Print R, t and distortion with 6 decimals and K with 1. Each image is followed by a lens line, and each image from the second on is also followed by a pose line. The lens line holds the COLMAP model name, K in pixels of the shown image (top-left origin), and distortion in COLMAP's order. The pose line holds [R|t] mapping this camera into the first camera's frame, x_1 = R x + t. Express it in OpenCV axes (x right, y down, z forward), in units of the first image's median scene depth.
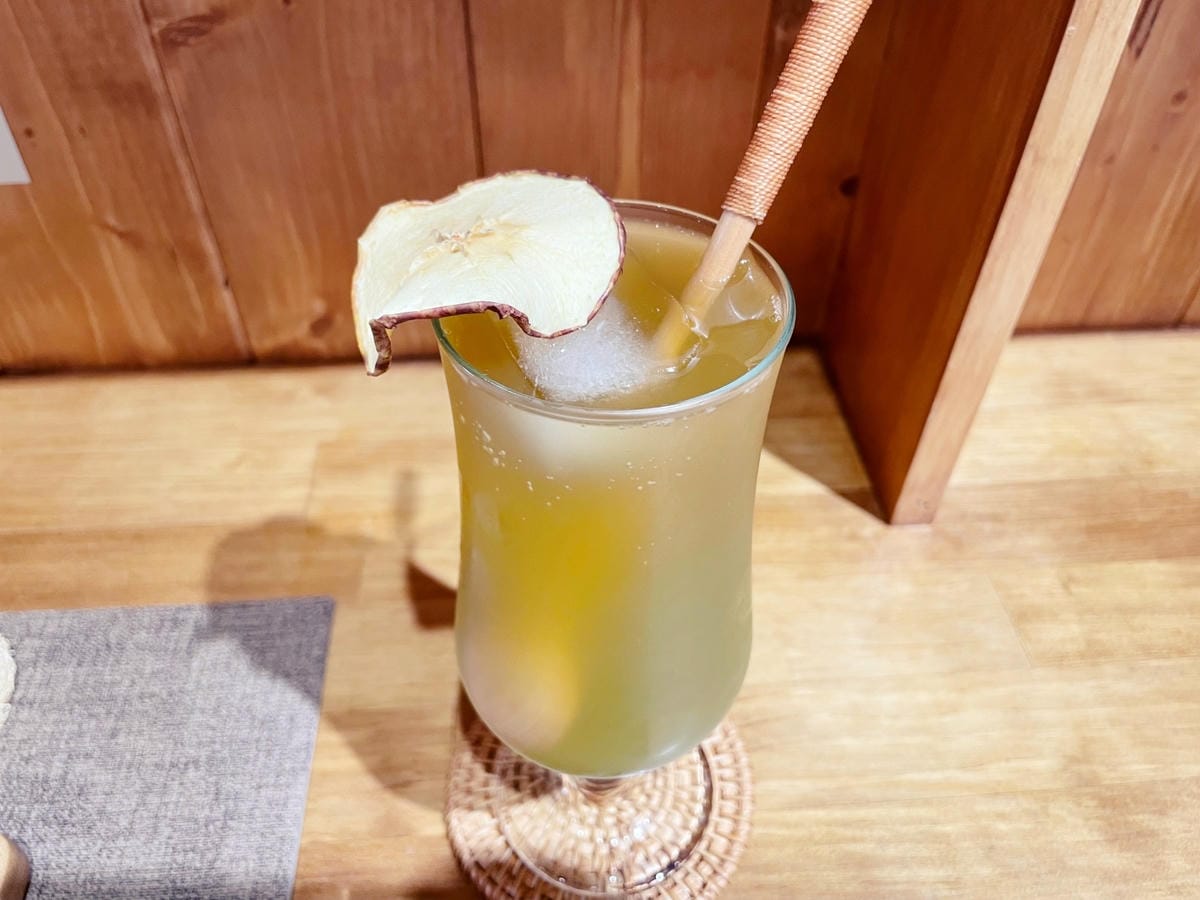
lens RADIAL K [[917.4, 0, 600.0], [0, 917.4, 450.0], [0, 0, 1]] dist [0.002875, -0.073387]
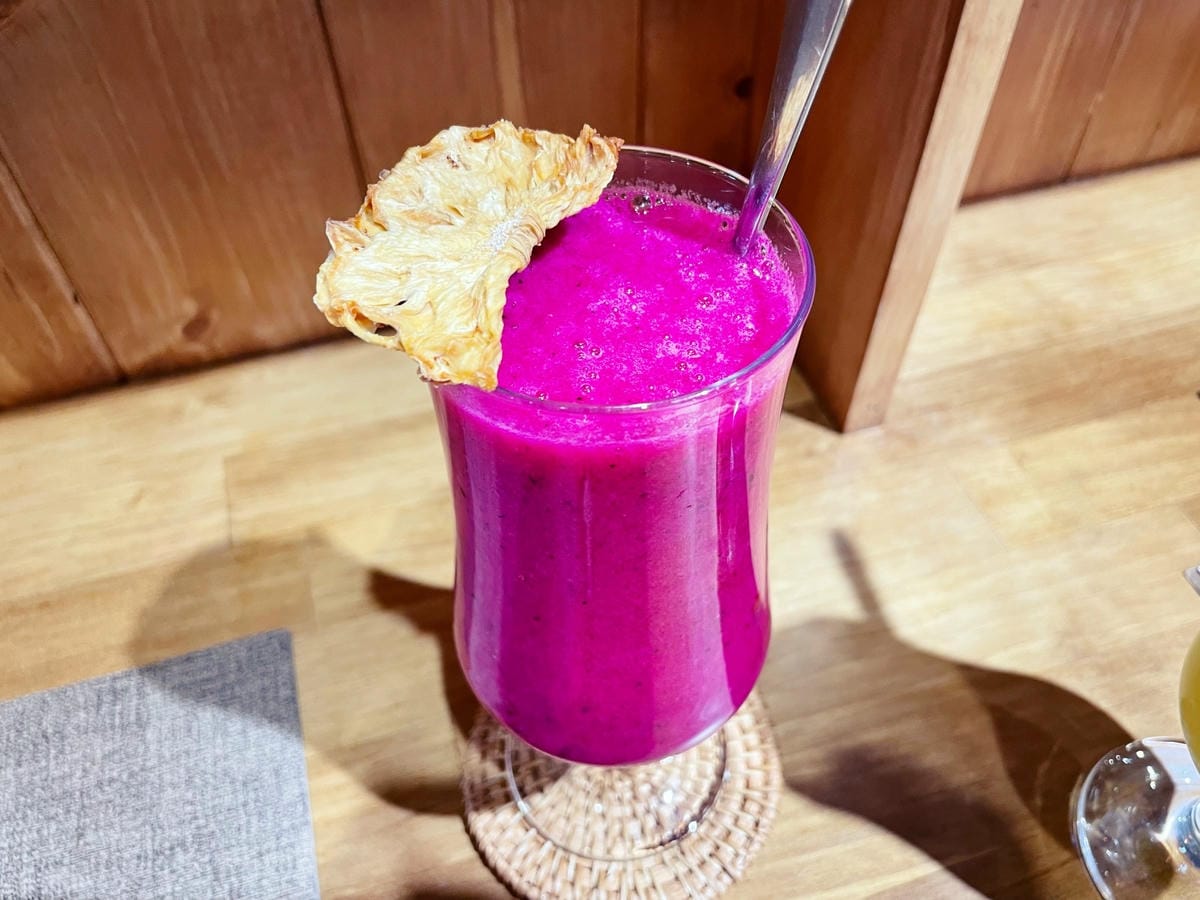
lens RADIAL K [[917.4, 0, 600.0], [0, 917.4, 450.0], [0, 0, 1]] dist [0.002875, -0.073387]
pose [[0.973665, -0.187115, 0.130249, -0.074977], [0.174281, 0.979200, 0.103889, -0.053734], [-0.146980, -0.078453, 0.986023, 0.074440]]
